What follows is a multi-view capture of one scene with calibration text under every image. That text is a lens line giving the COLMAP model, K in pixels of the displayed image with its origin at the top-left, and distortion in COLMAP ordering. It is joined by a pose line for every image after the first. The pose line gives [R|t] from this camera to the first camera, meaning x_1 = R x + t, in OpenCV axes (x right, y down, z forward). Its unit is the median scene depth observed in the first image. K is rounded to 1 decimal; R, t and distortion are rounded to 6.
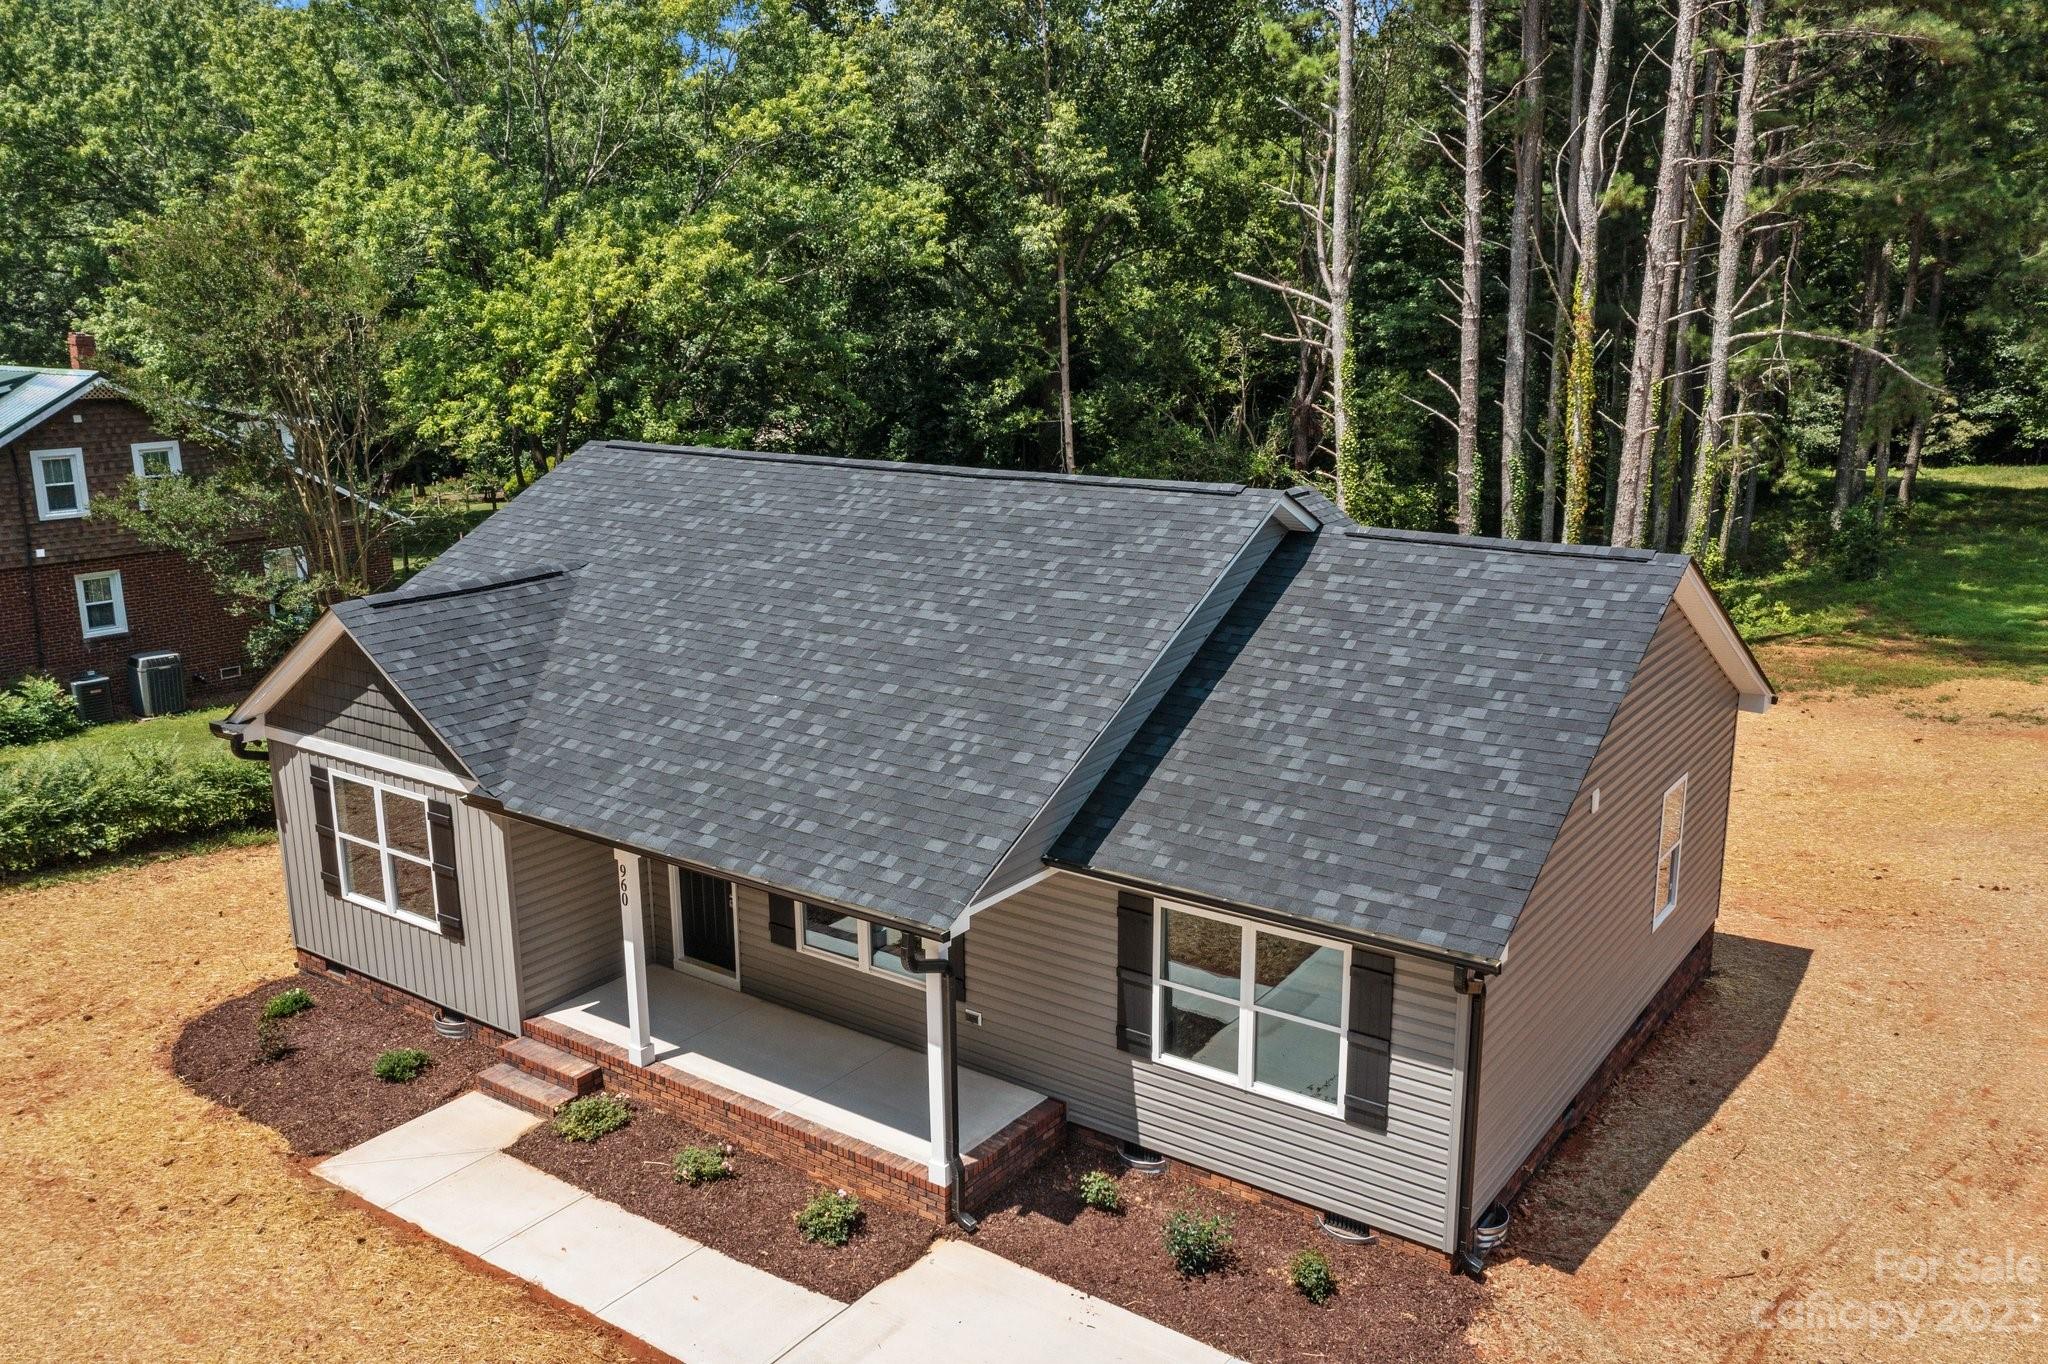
lens RADIAL K [[1641.5, 0, 1013.4], [0, 1641.5, 684.7], [0, 0, 1]] dist [-0.002617, 0.010419]
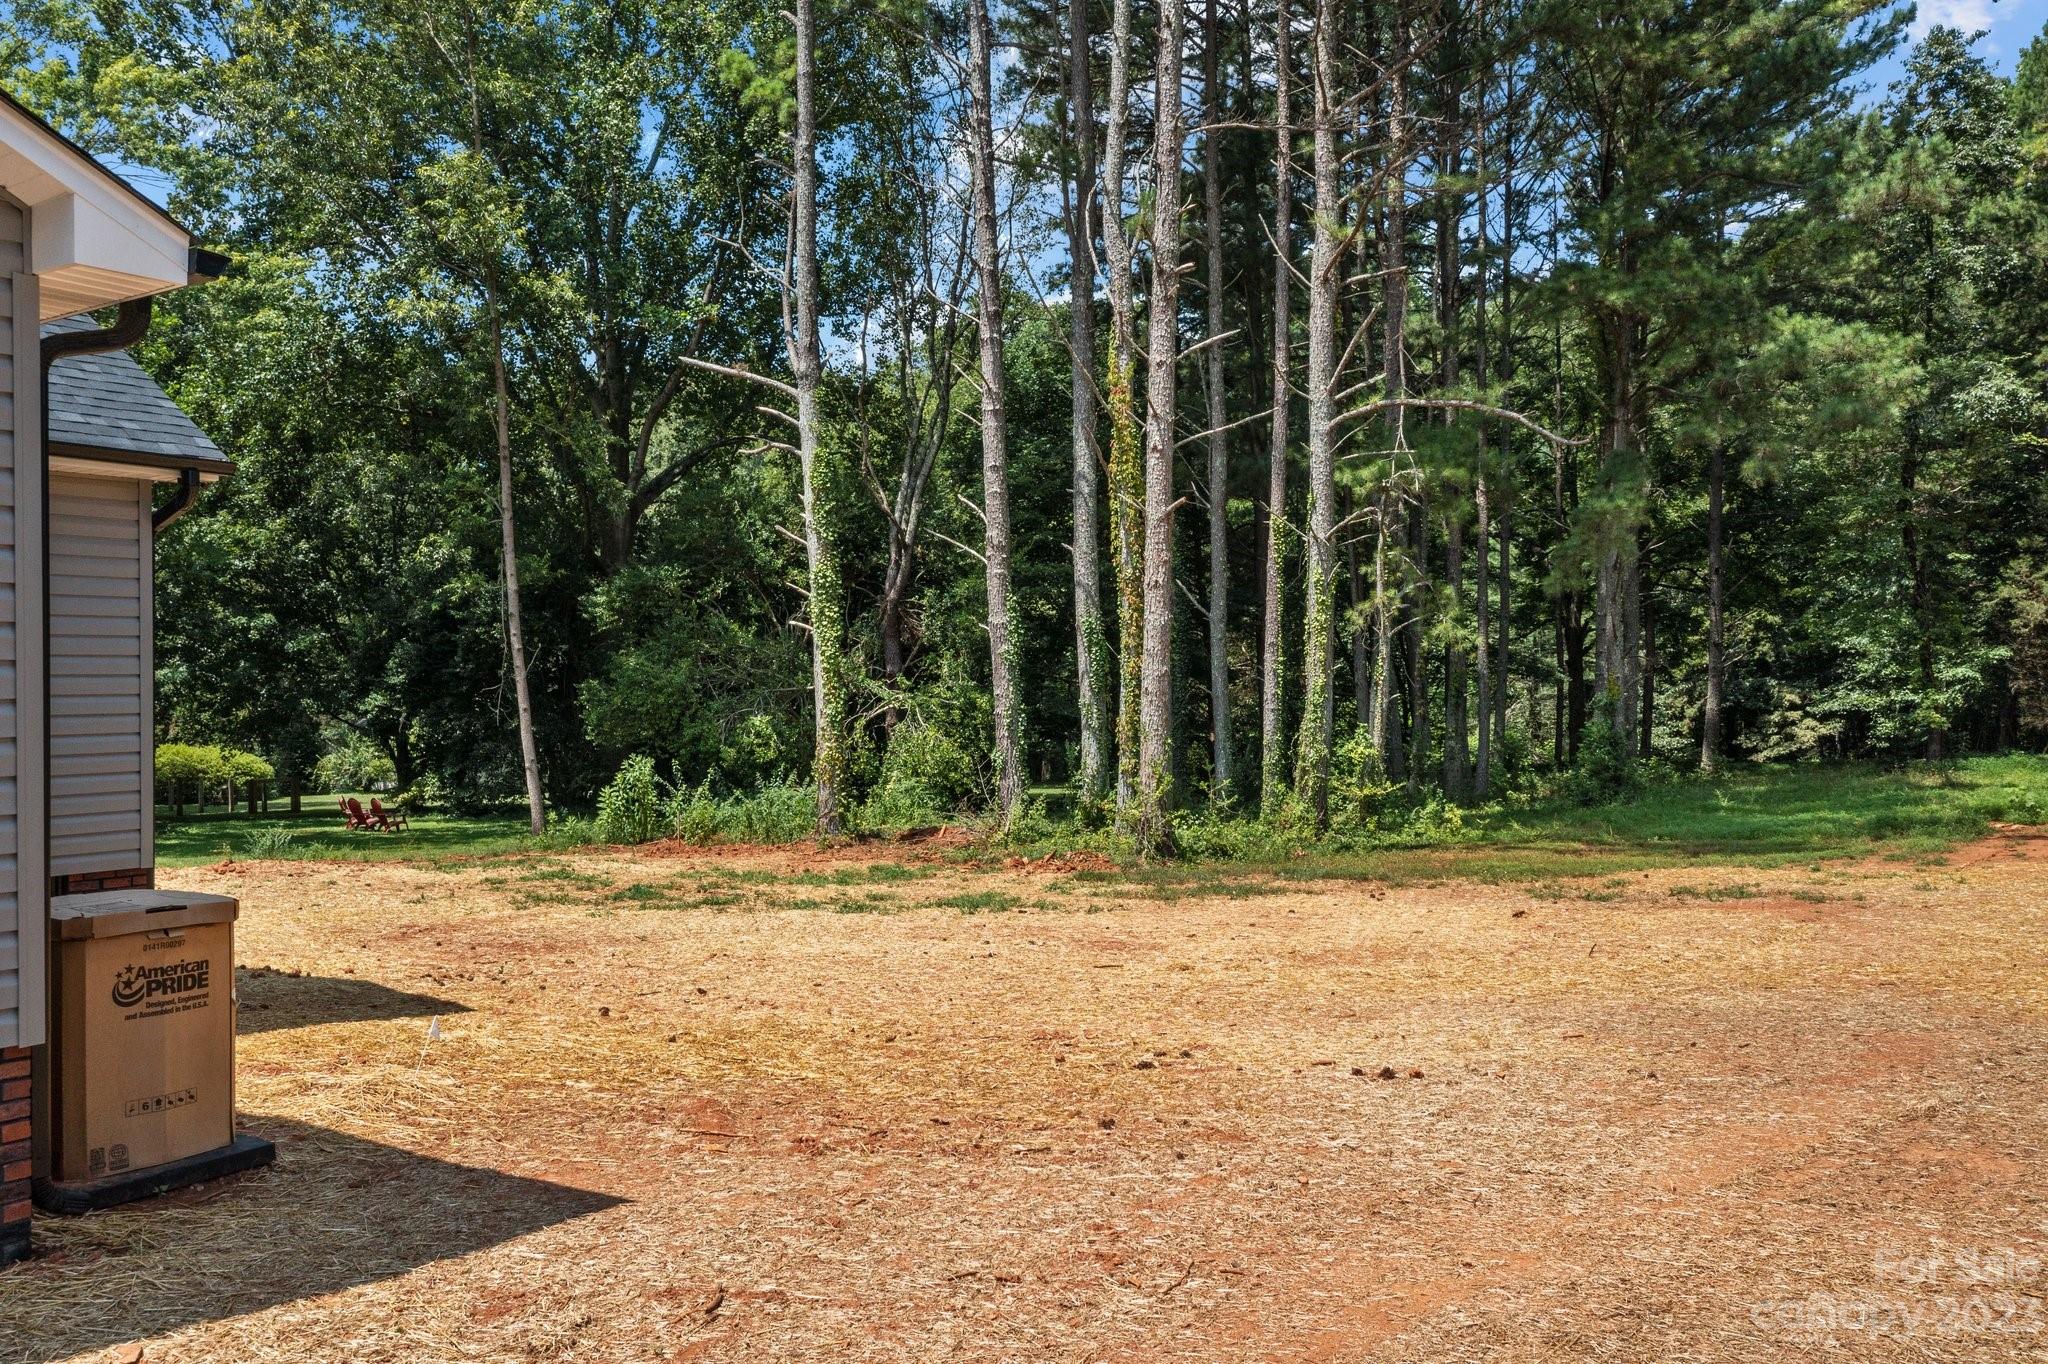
lens RADIAL K [[1641.5, 0, 1019.9], [0, 1641.5, 679.4], [0, 0, 1]] dist [-0.002617, 0.010419]
pose [[0.999416, 0.002985, 0.034048, 0.240345], [0.005347, 0.970260, -0.242006, 0.061165], [-0.033758, 0.242047, 0.969677, 0.292085]]
